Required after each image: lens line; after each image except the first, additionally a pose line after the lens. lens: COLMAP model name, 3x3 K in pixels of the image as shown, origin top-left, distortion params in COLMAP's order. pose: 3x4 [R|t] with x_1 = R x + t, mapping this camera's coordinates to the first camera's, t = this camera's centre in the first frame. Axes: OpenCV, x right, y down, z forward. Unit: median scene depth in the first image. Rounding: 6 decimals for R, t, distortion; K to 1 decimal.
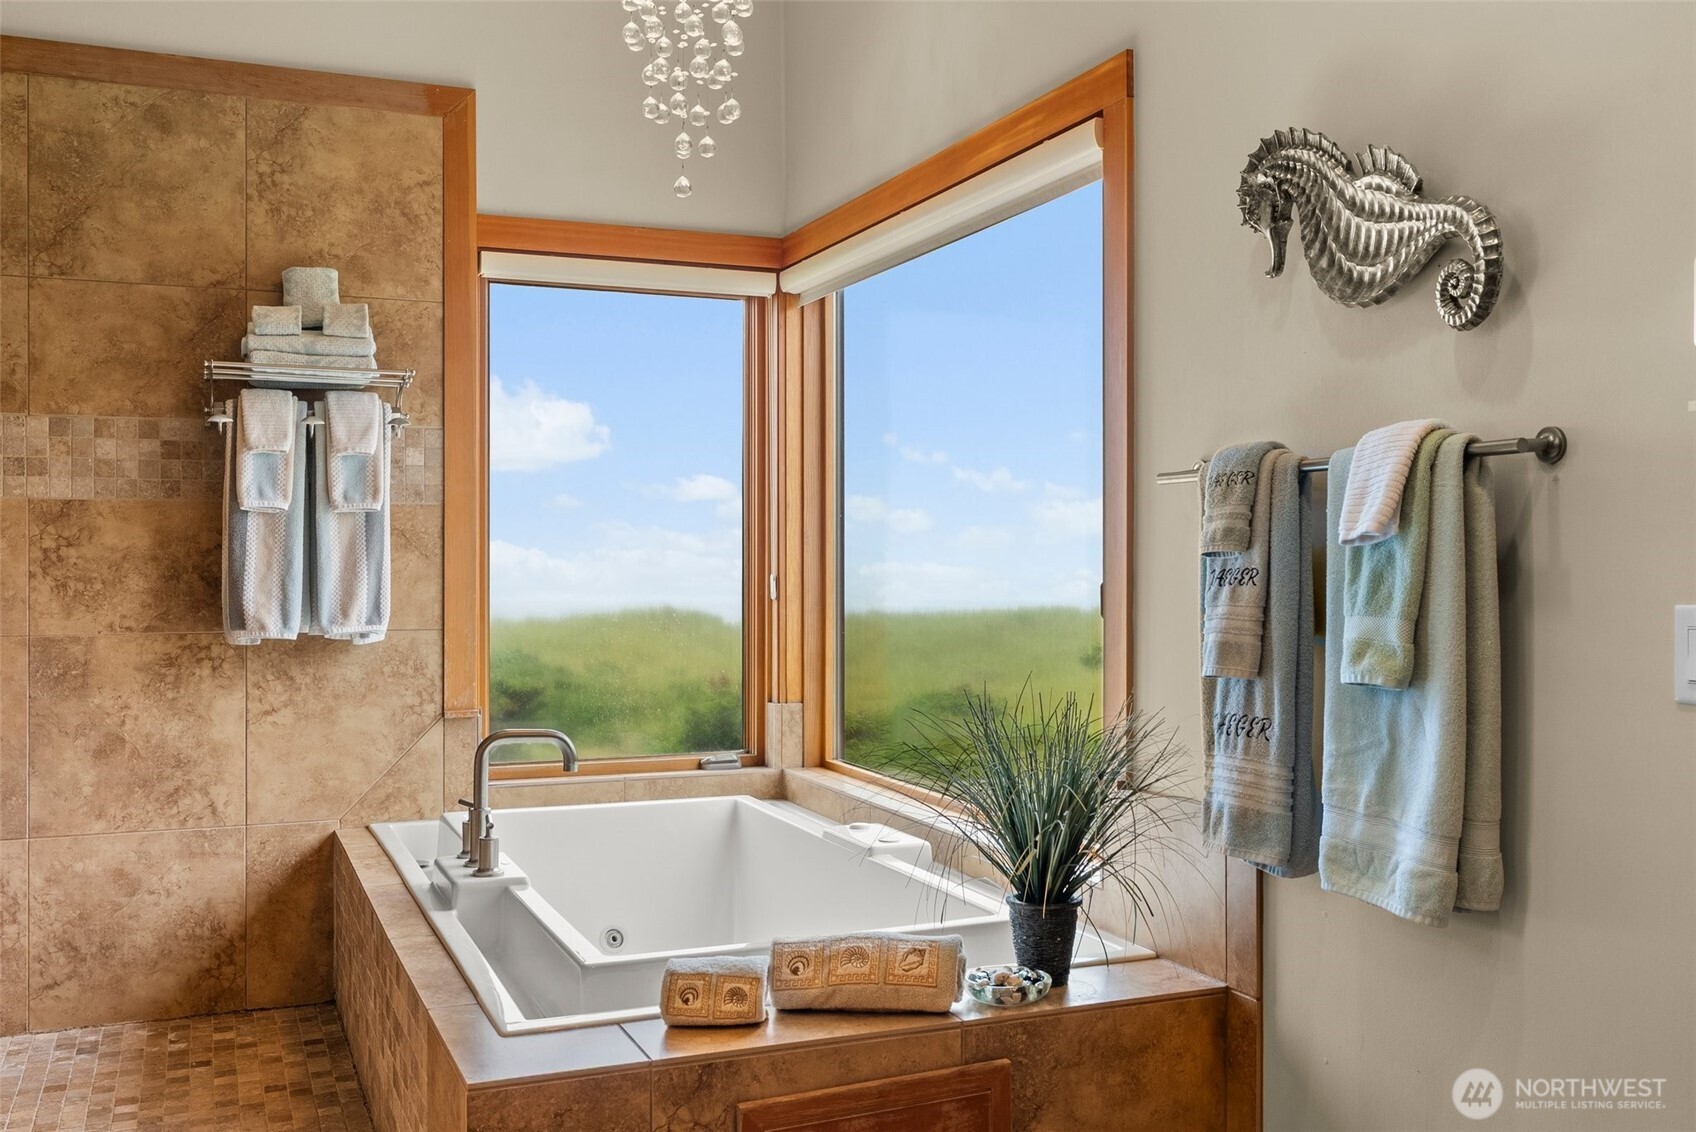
lens RADIAL K [[1580.0, 0, 859.5], [0, 1580.0, 567.2], [0, 0, 1]] dist [-0.003930, 0.015238]
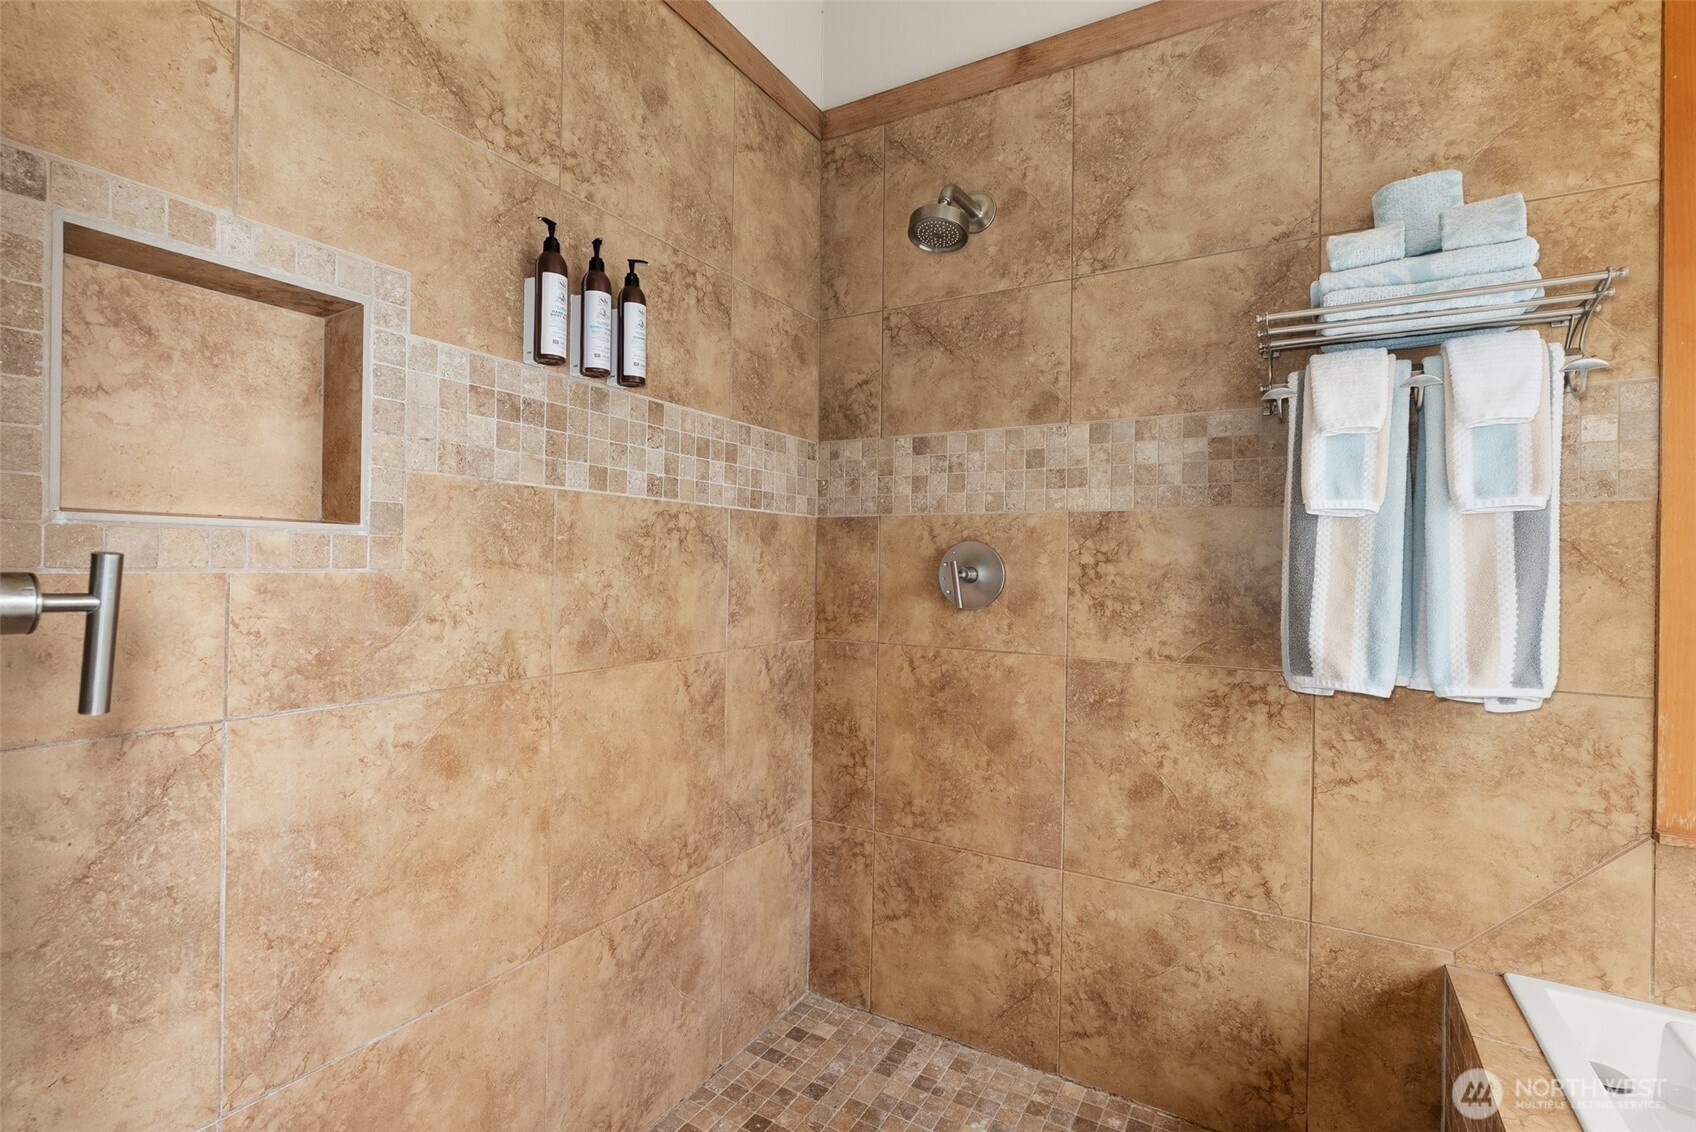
lens RADIAL K [[768.0, 0, 853.3], [0, 768.0, 560.6], [0, 0, 1]] dist [-0.010042, 0.002941]
pose [[0.596111, 0.004876, -0.802887, -0.226108], [-0.018489, 0.999800, -0.007655, -0.007874], [0.802689, 0.019408, 0.596082, 0.604670]]
